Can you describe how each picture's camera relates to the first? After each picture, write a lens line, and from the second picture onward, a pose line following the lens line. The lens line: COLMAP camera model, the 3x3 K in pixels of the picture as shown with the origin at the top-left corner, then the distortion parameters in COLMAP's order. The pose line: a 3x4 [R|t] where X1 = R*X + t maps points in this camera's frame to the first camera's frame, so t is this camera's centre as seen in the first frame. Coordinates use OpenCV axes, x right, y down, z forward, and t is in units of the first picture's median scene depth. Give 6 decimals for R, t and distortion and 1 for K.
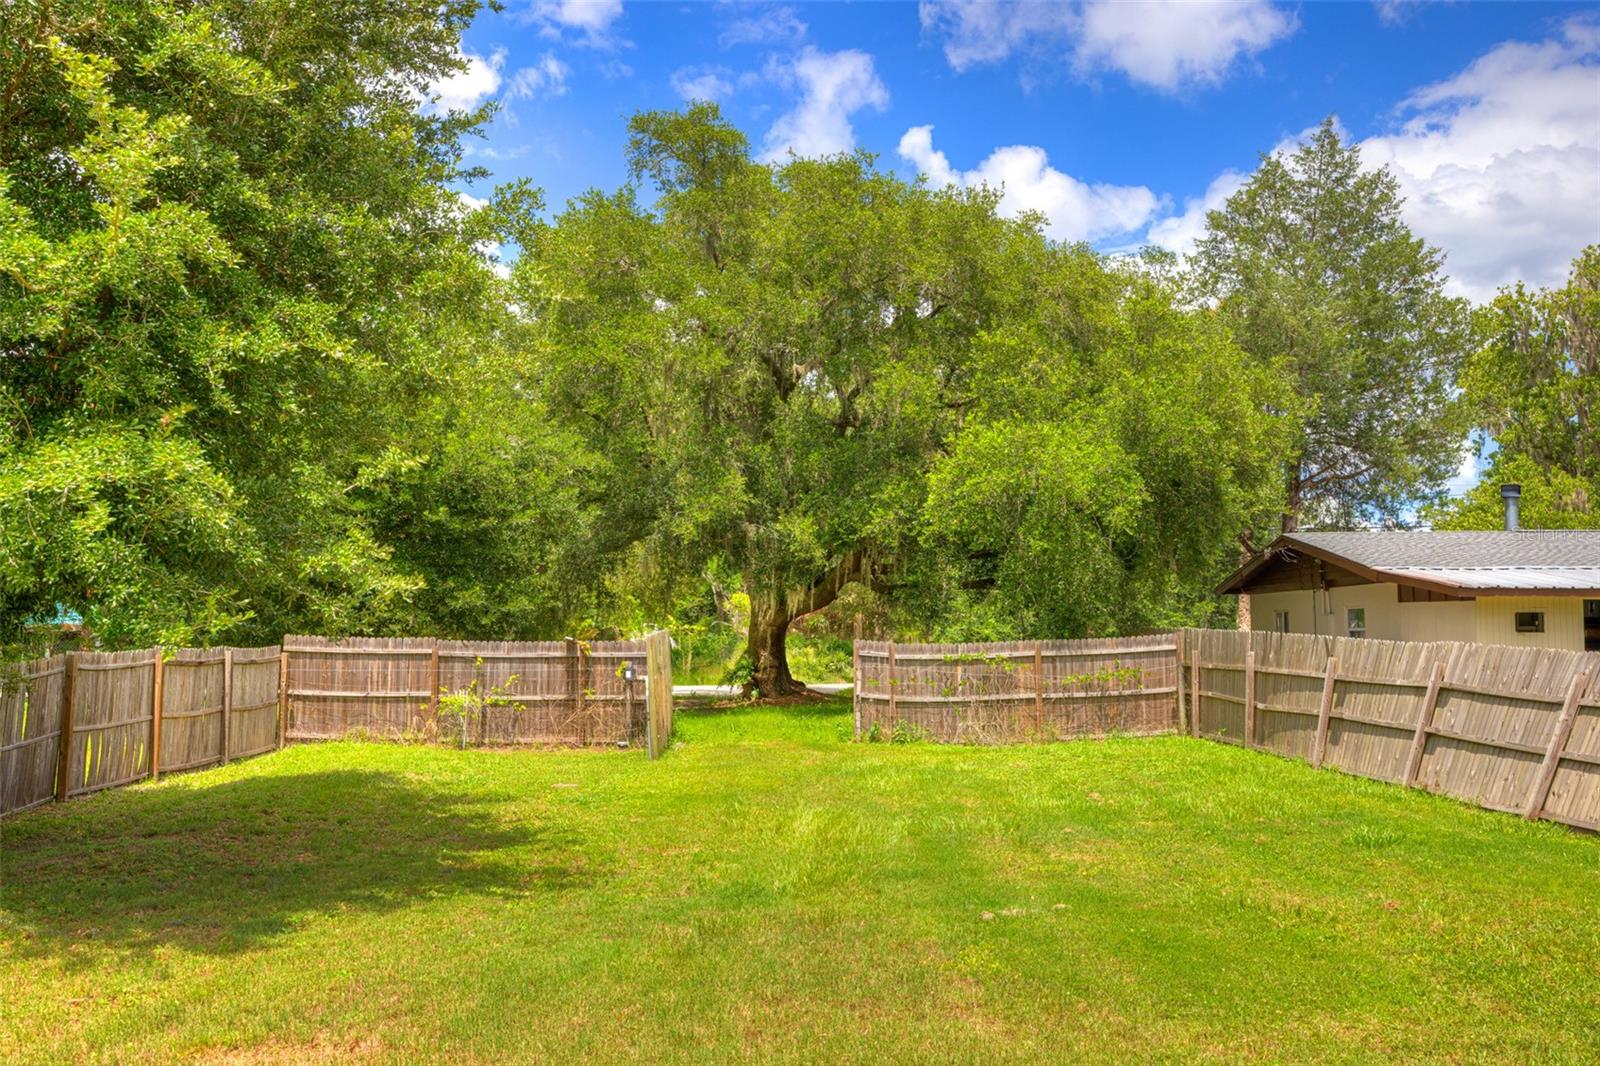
lens RADIAL K [[1606.4, 0, 800.0], [0, 1606.4, 533.0], [0, 0, 1]] dist [0.005150, 0.000302]
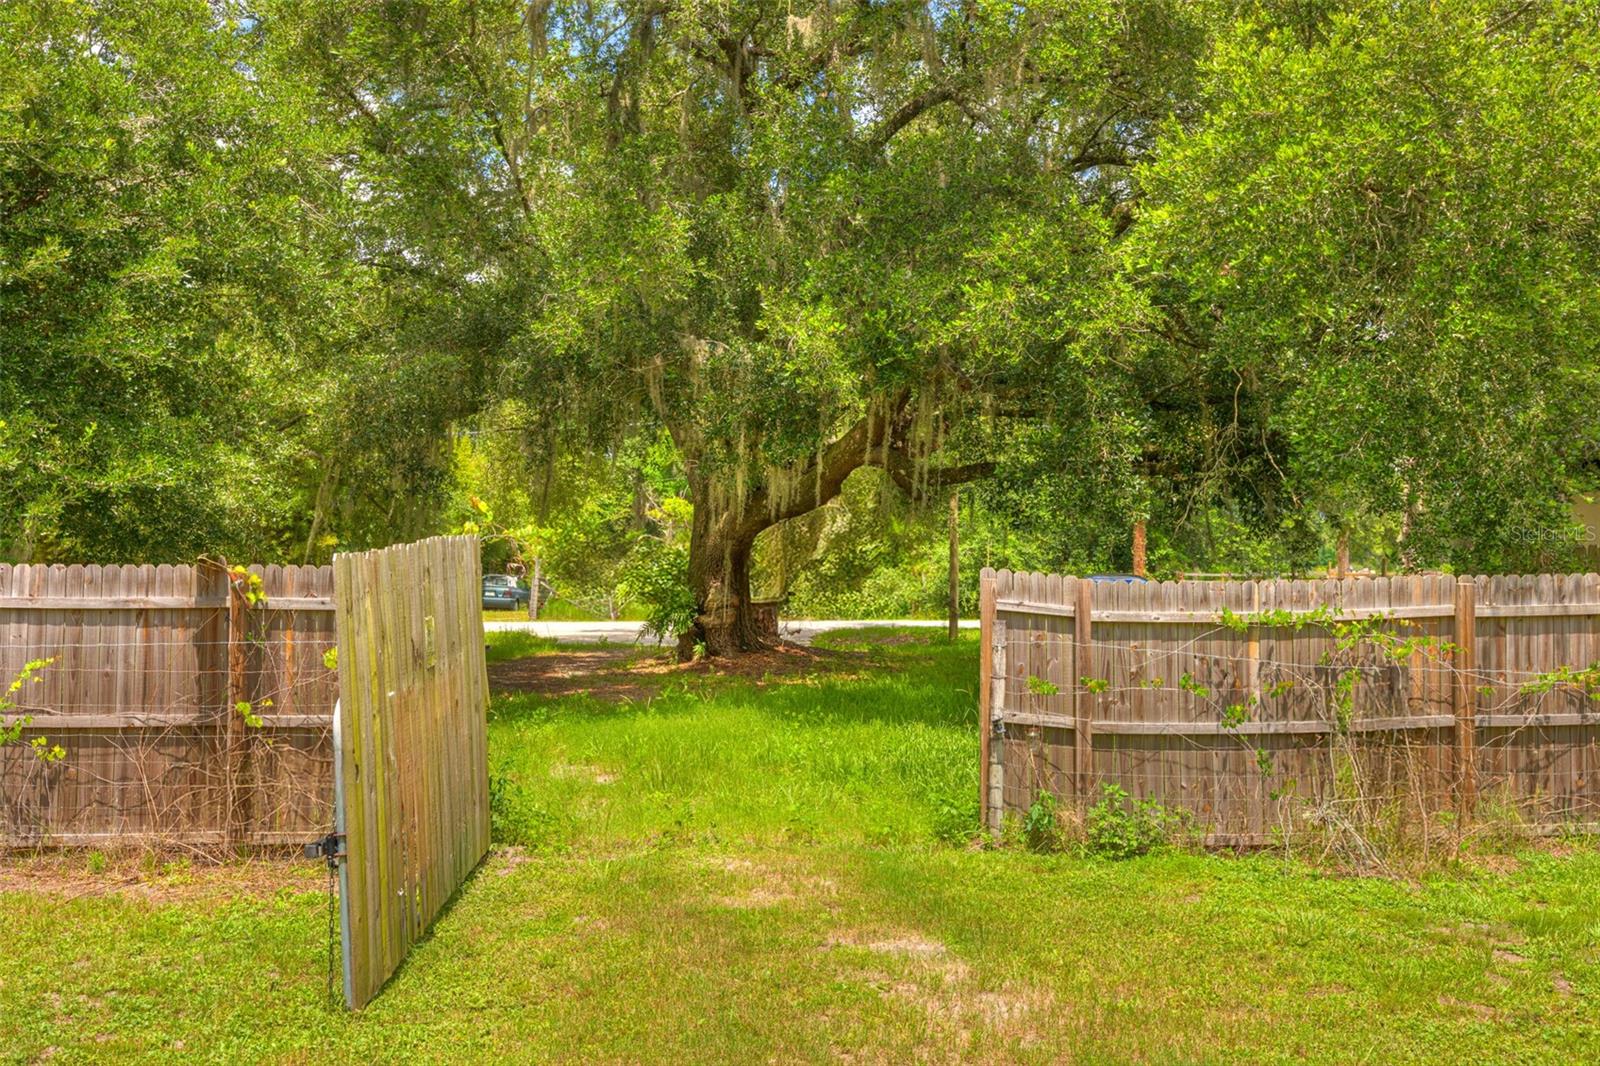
lens RADIAL K [[1606.4, 0, 800.0], [0, 1606.4, 533.0], [0, 0, 1]] dist [0.005150, 0.000302]
pose [[0.999090, 0.011509, 0.041061, -0.024295], [-0.013568, 0.998646, 0.050228, 0.039731], [-0.040428, -0.050739, 0.997893, 0.627246]]
